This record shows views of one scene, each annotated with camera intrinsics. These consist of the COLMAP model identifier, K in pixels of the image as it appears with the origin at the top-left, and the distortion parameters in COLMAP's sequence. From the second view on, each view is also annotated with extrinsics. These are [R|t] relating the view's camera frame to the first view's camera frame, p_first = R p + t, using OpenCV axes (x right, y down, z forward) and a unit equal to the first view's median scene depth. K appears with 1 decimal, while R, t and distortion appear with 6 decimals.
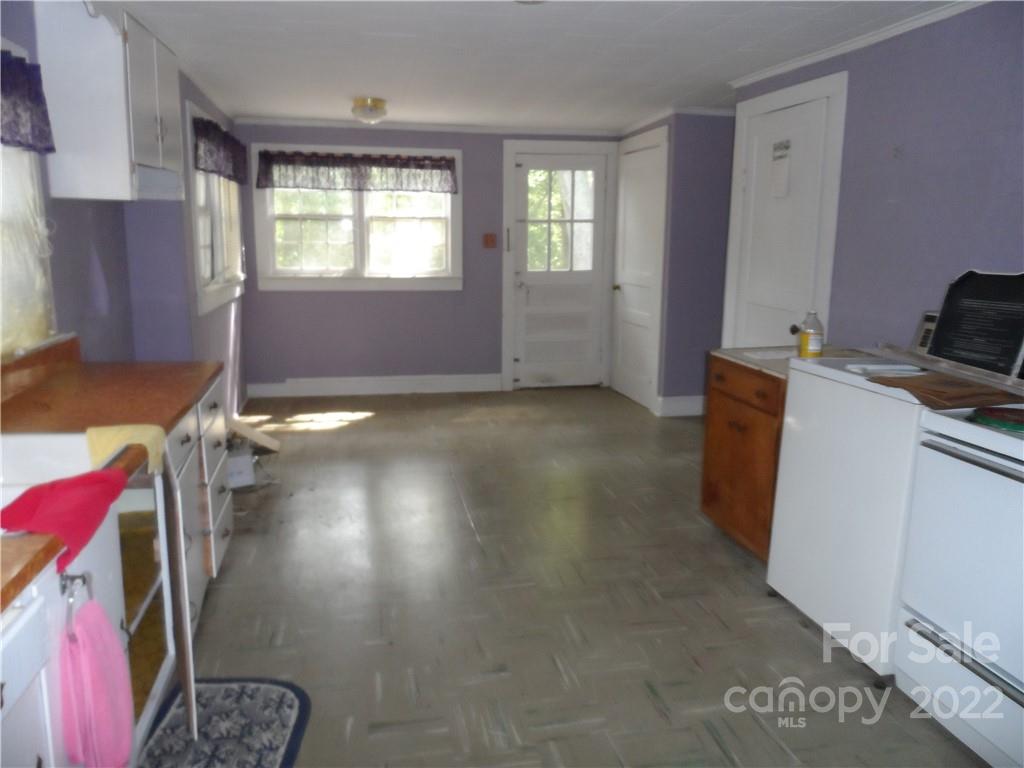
lens RADIAL K [[791.9, 0, 508.6], [0, 791.9, 386.1], [0, 0, 1]] dist [-0.001544, 0.011637]
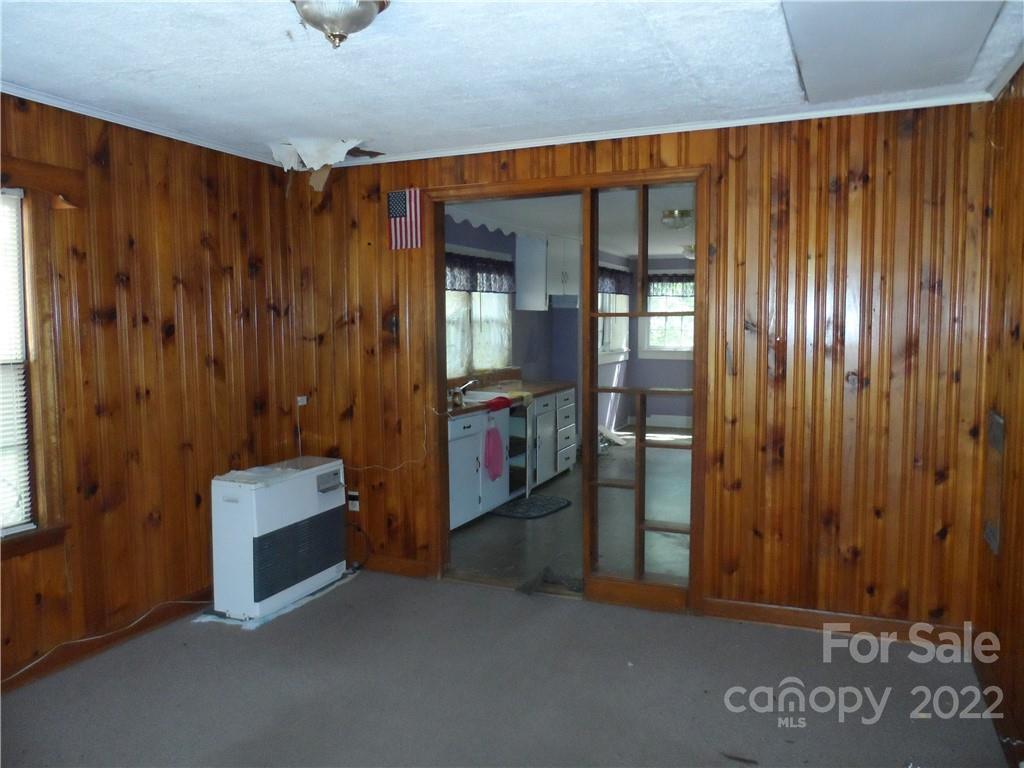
lens RADIAL K [[791.9, 0, 508.6], [0, 791.9, 386.1], [0, 0, 1]] dist [-0.001544, 0.011637]
pose [[0.832282, 0.031370, -0.553464, 0.374215], [-0.092245, 0.992315, -0.082472, 0.096464], [0.546624, 0.119694, 0.828780, -0.496451]]
